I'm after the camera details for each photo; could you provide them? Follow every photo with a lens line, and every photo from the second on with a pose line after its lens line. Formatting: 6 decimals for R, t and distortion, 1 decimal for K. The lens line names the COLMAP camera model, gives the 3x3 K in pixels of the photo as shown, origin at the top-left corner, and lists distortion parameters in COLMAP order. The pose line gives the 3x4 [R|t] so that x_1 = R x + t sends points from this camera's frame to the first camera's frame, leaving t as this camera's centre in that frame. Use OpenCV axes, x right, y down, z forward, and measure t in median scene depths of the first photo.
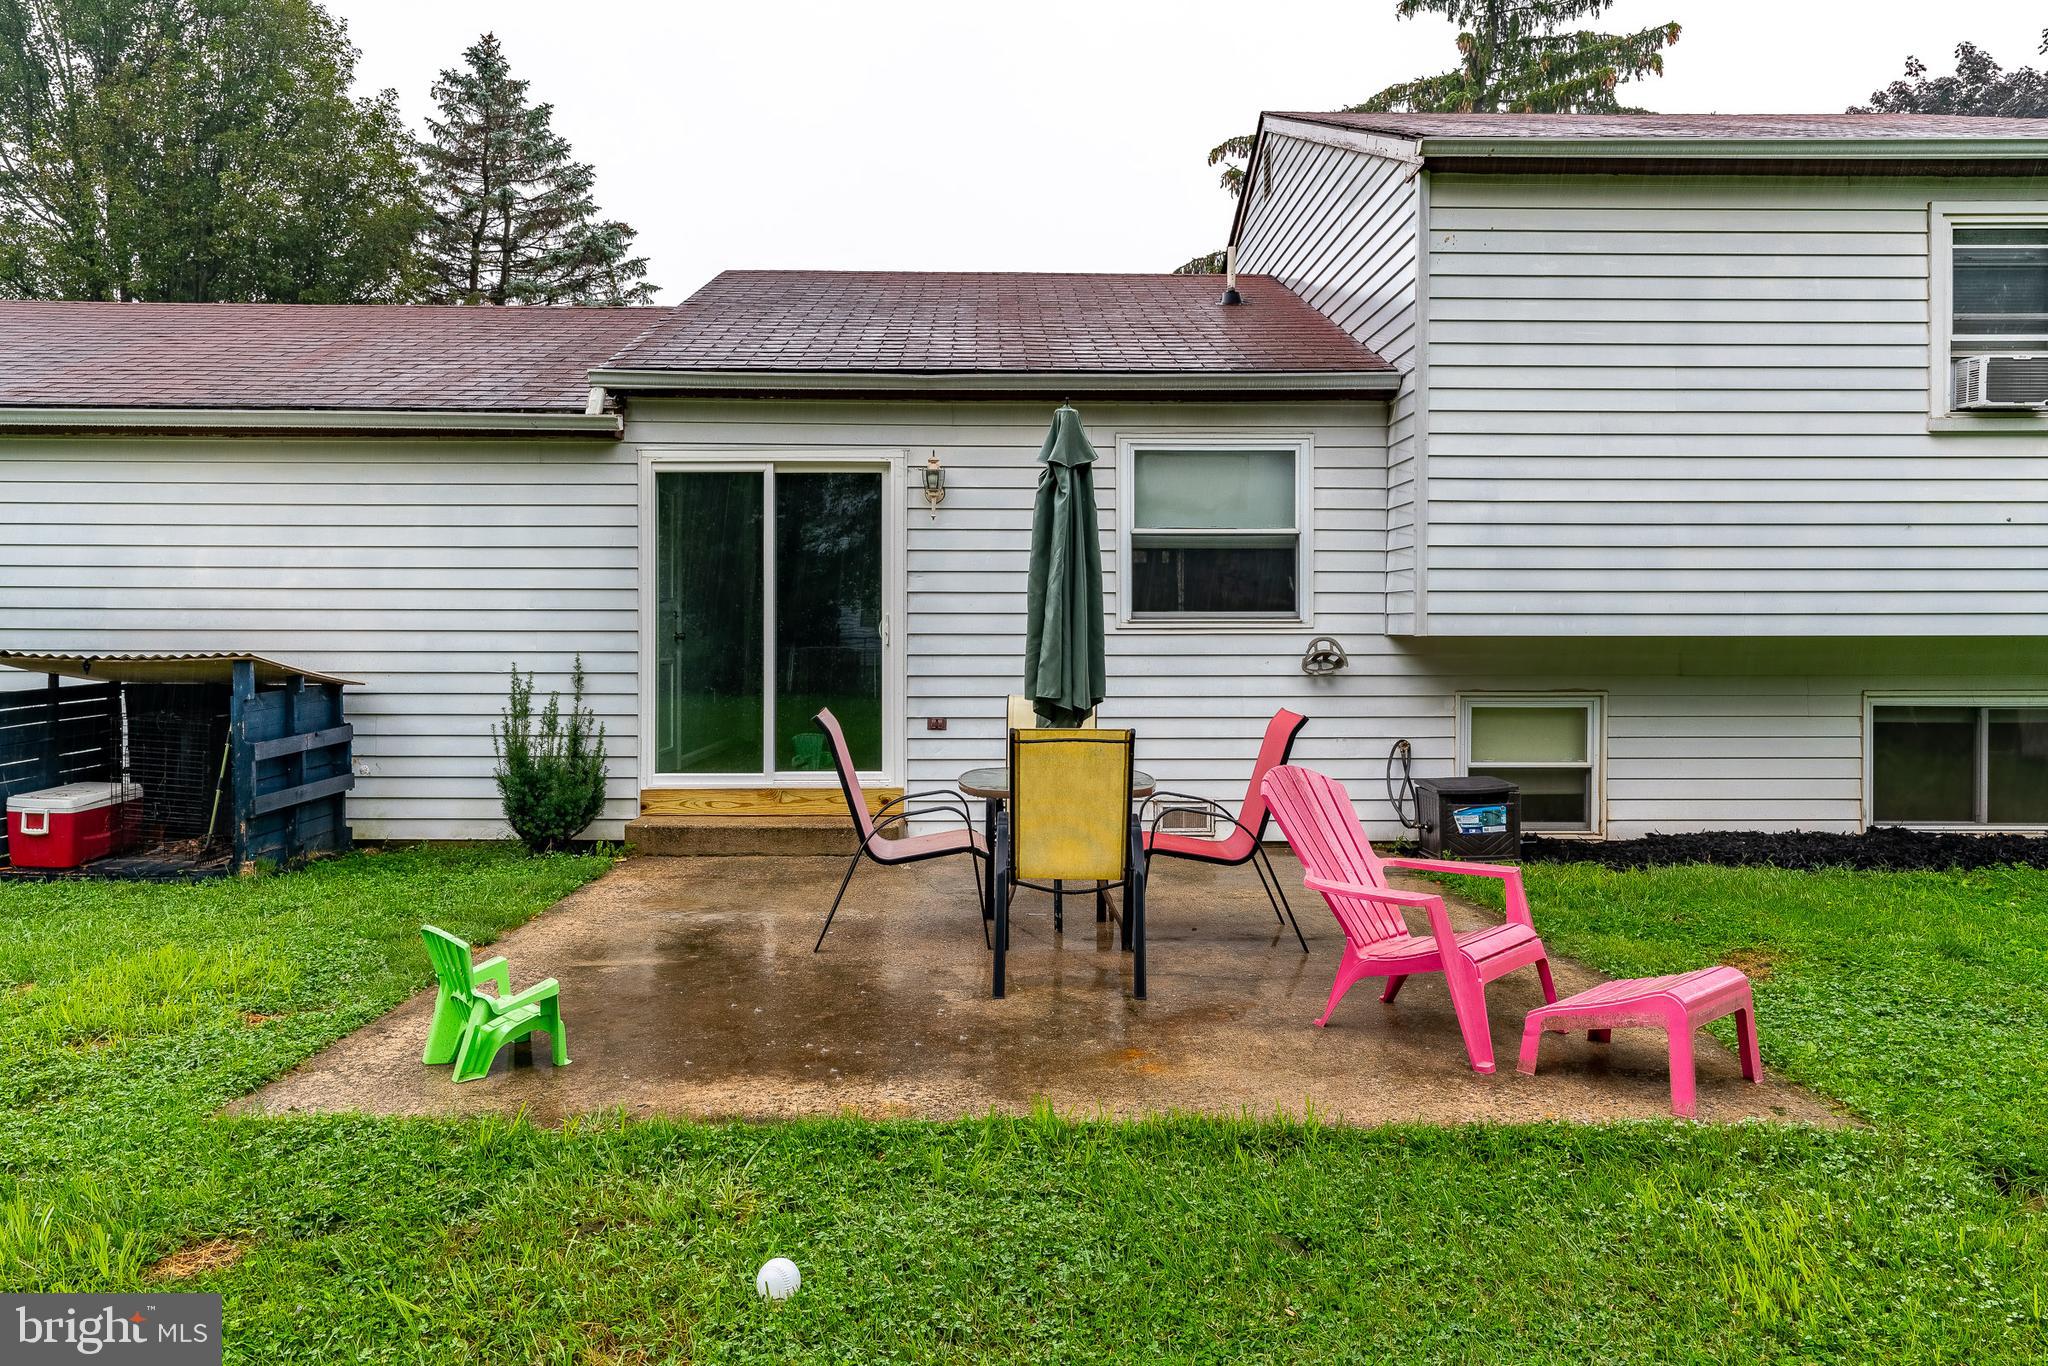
lens RADIAL K [[1345.1, 0, 1012.3], [0, 1345.1, 646.4], [0, 0, 1]] dist [0.006814, -0.003064]
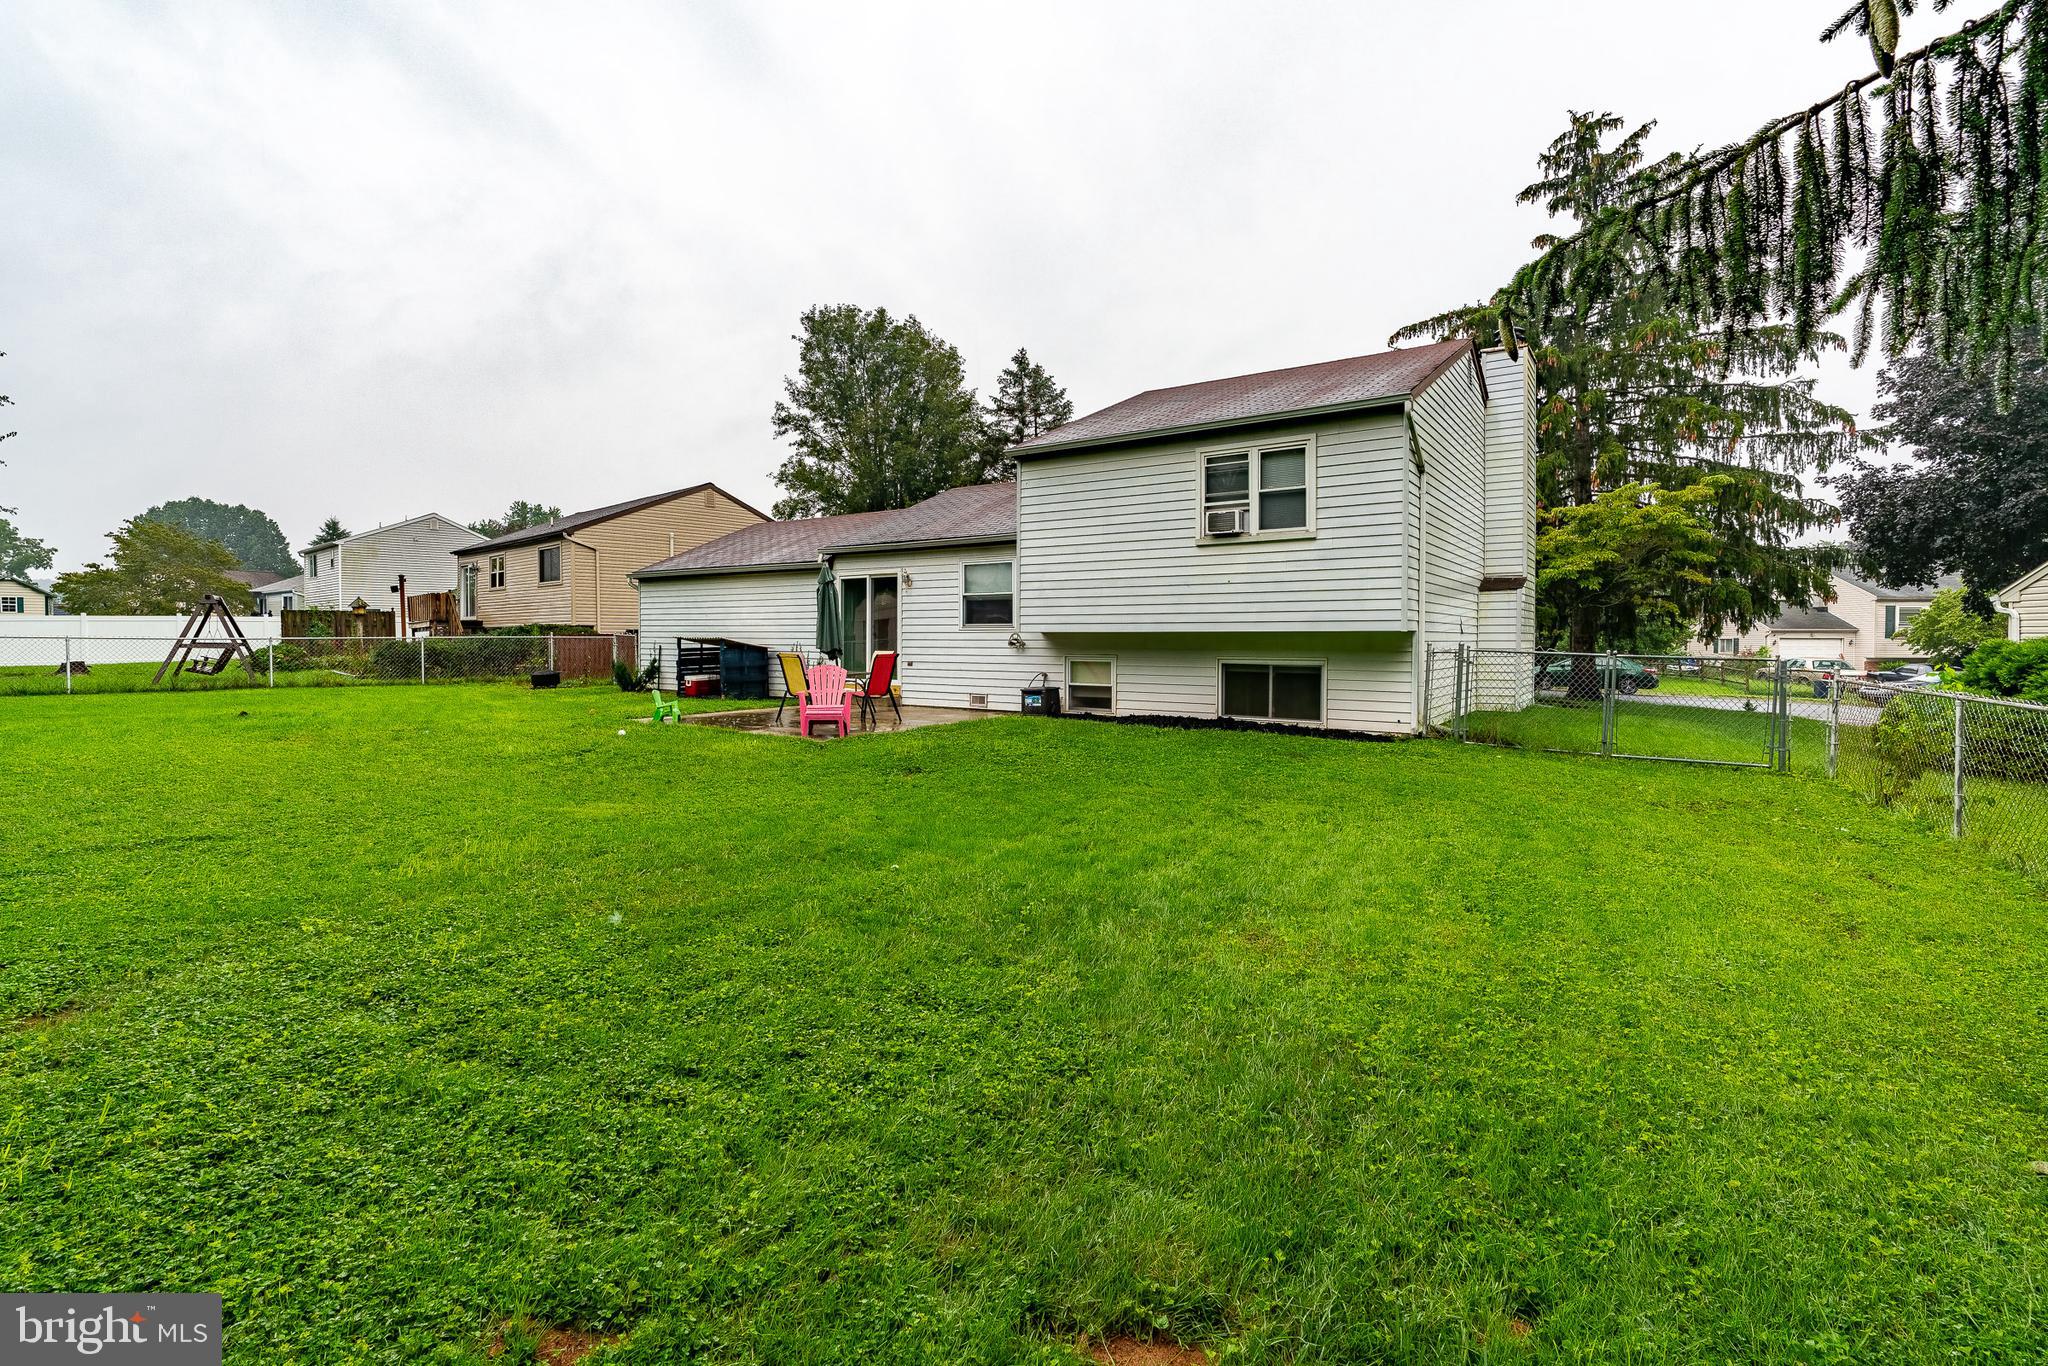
lens RADIAL K [[934.7, 0, 1018.3], [0, 934.7, 671.1], [0, 0, 1]] dist [-0.002836, -0.000165]
pose [[0.811022, 0.021496, -0.584621, 1.291606], [-0.011094, 0.999710, 0.021368, 0.027987], [0.584911, -0.010844, 0.811025, -0.477204]]
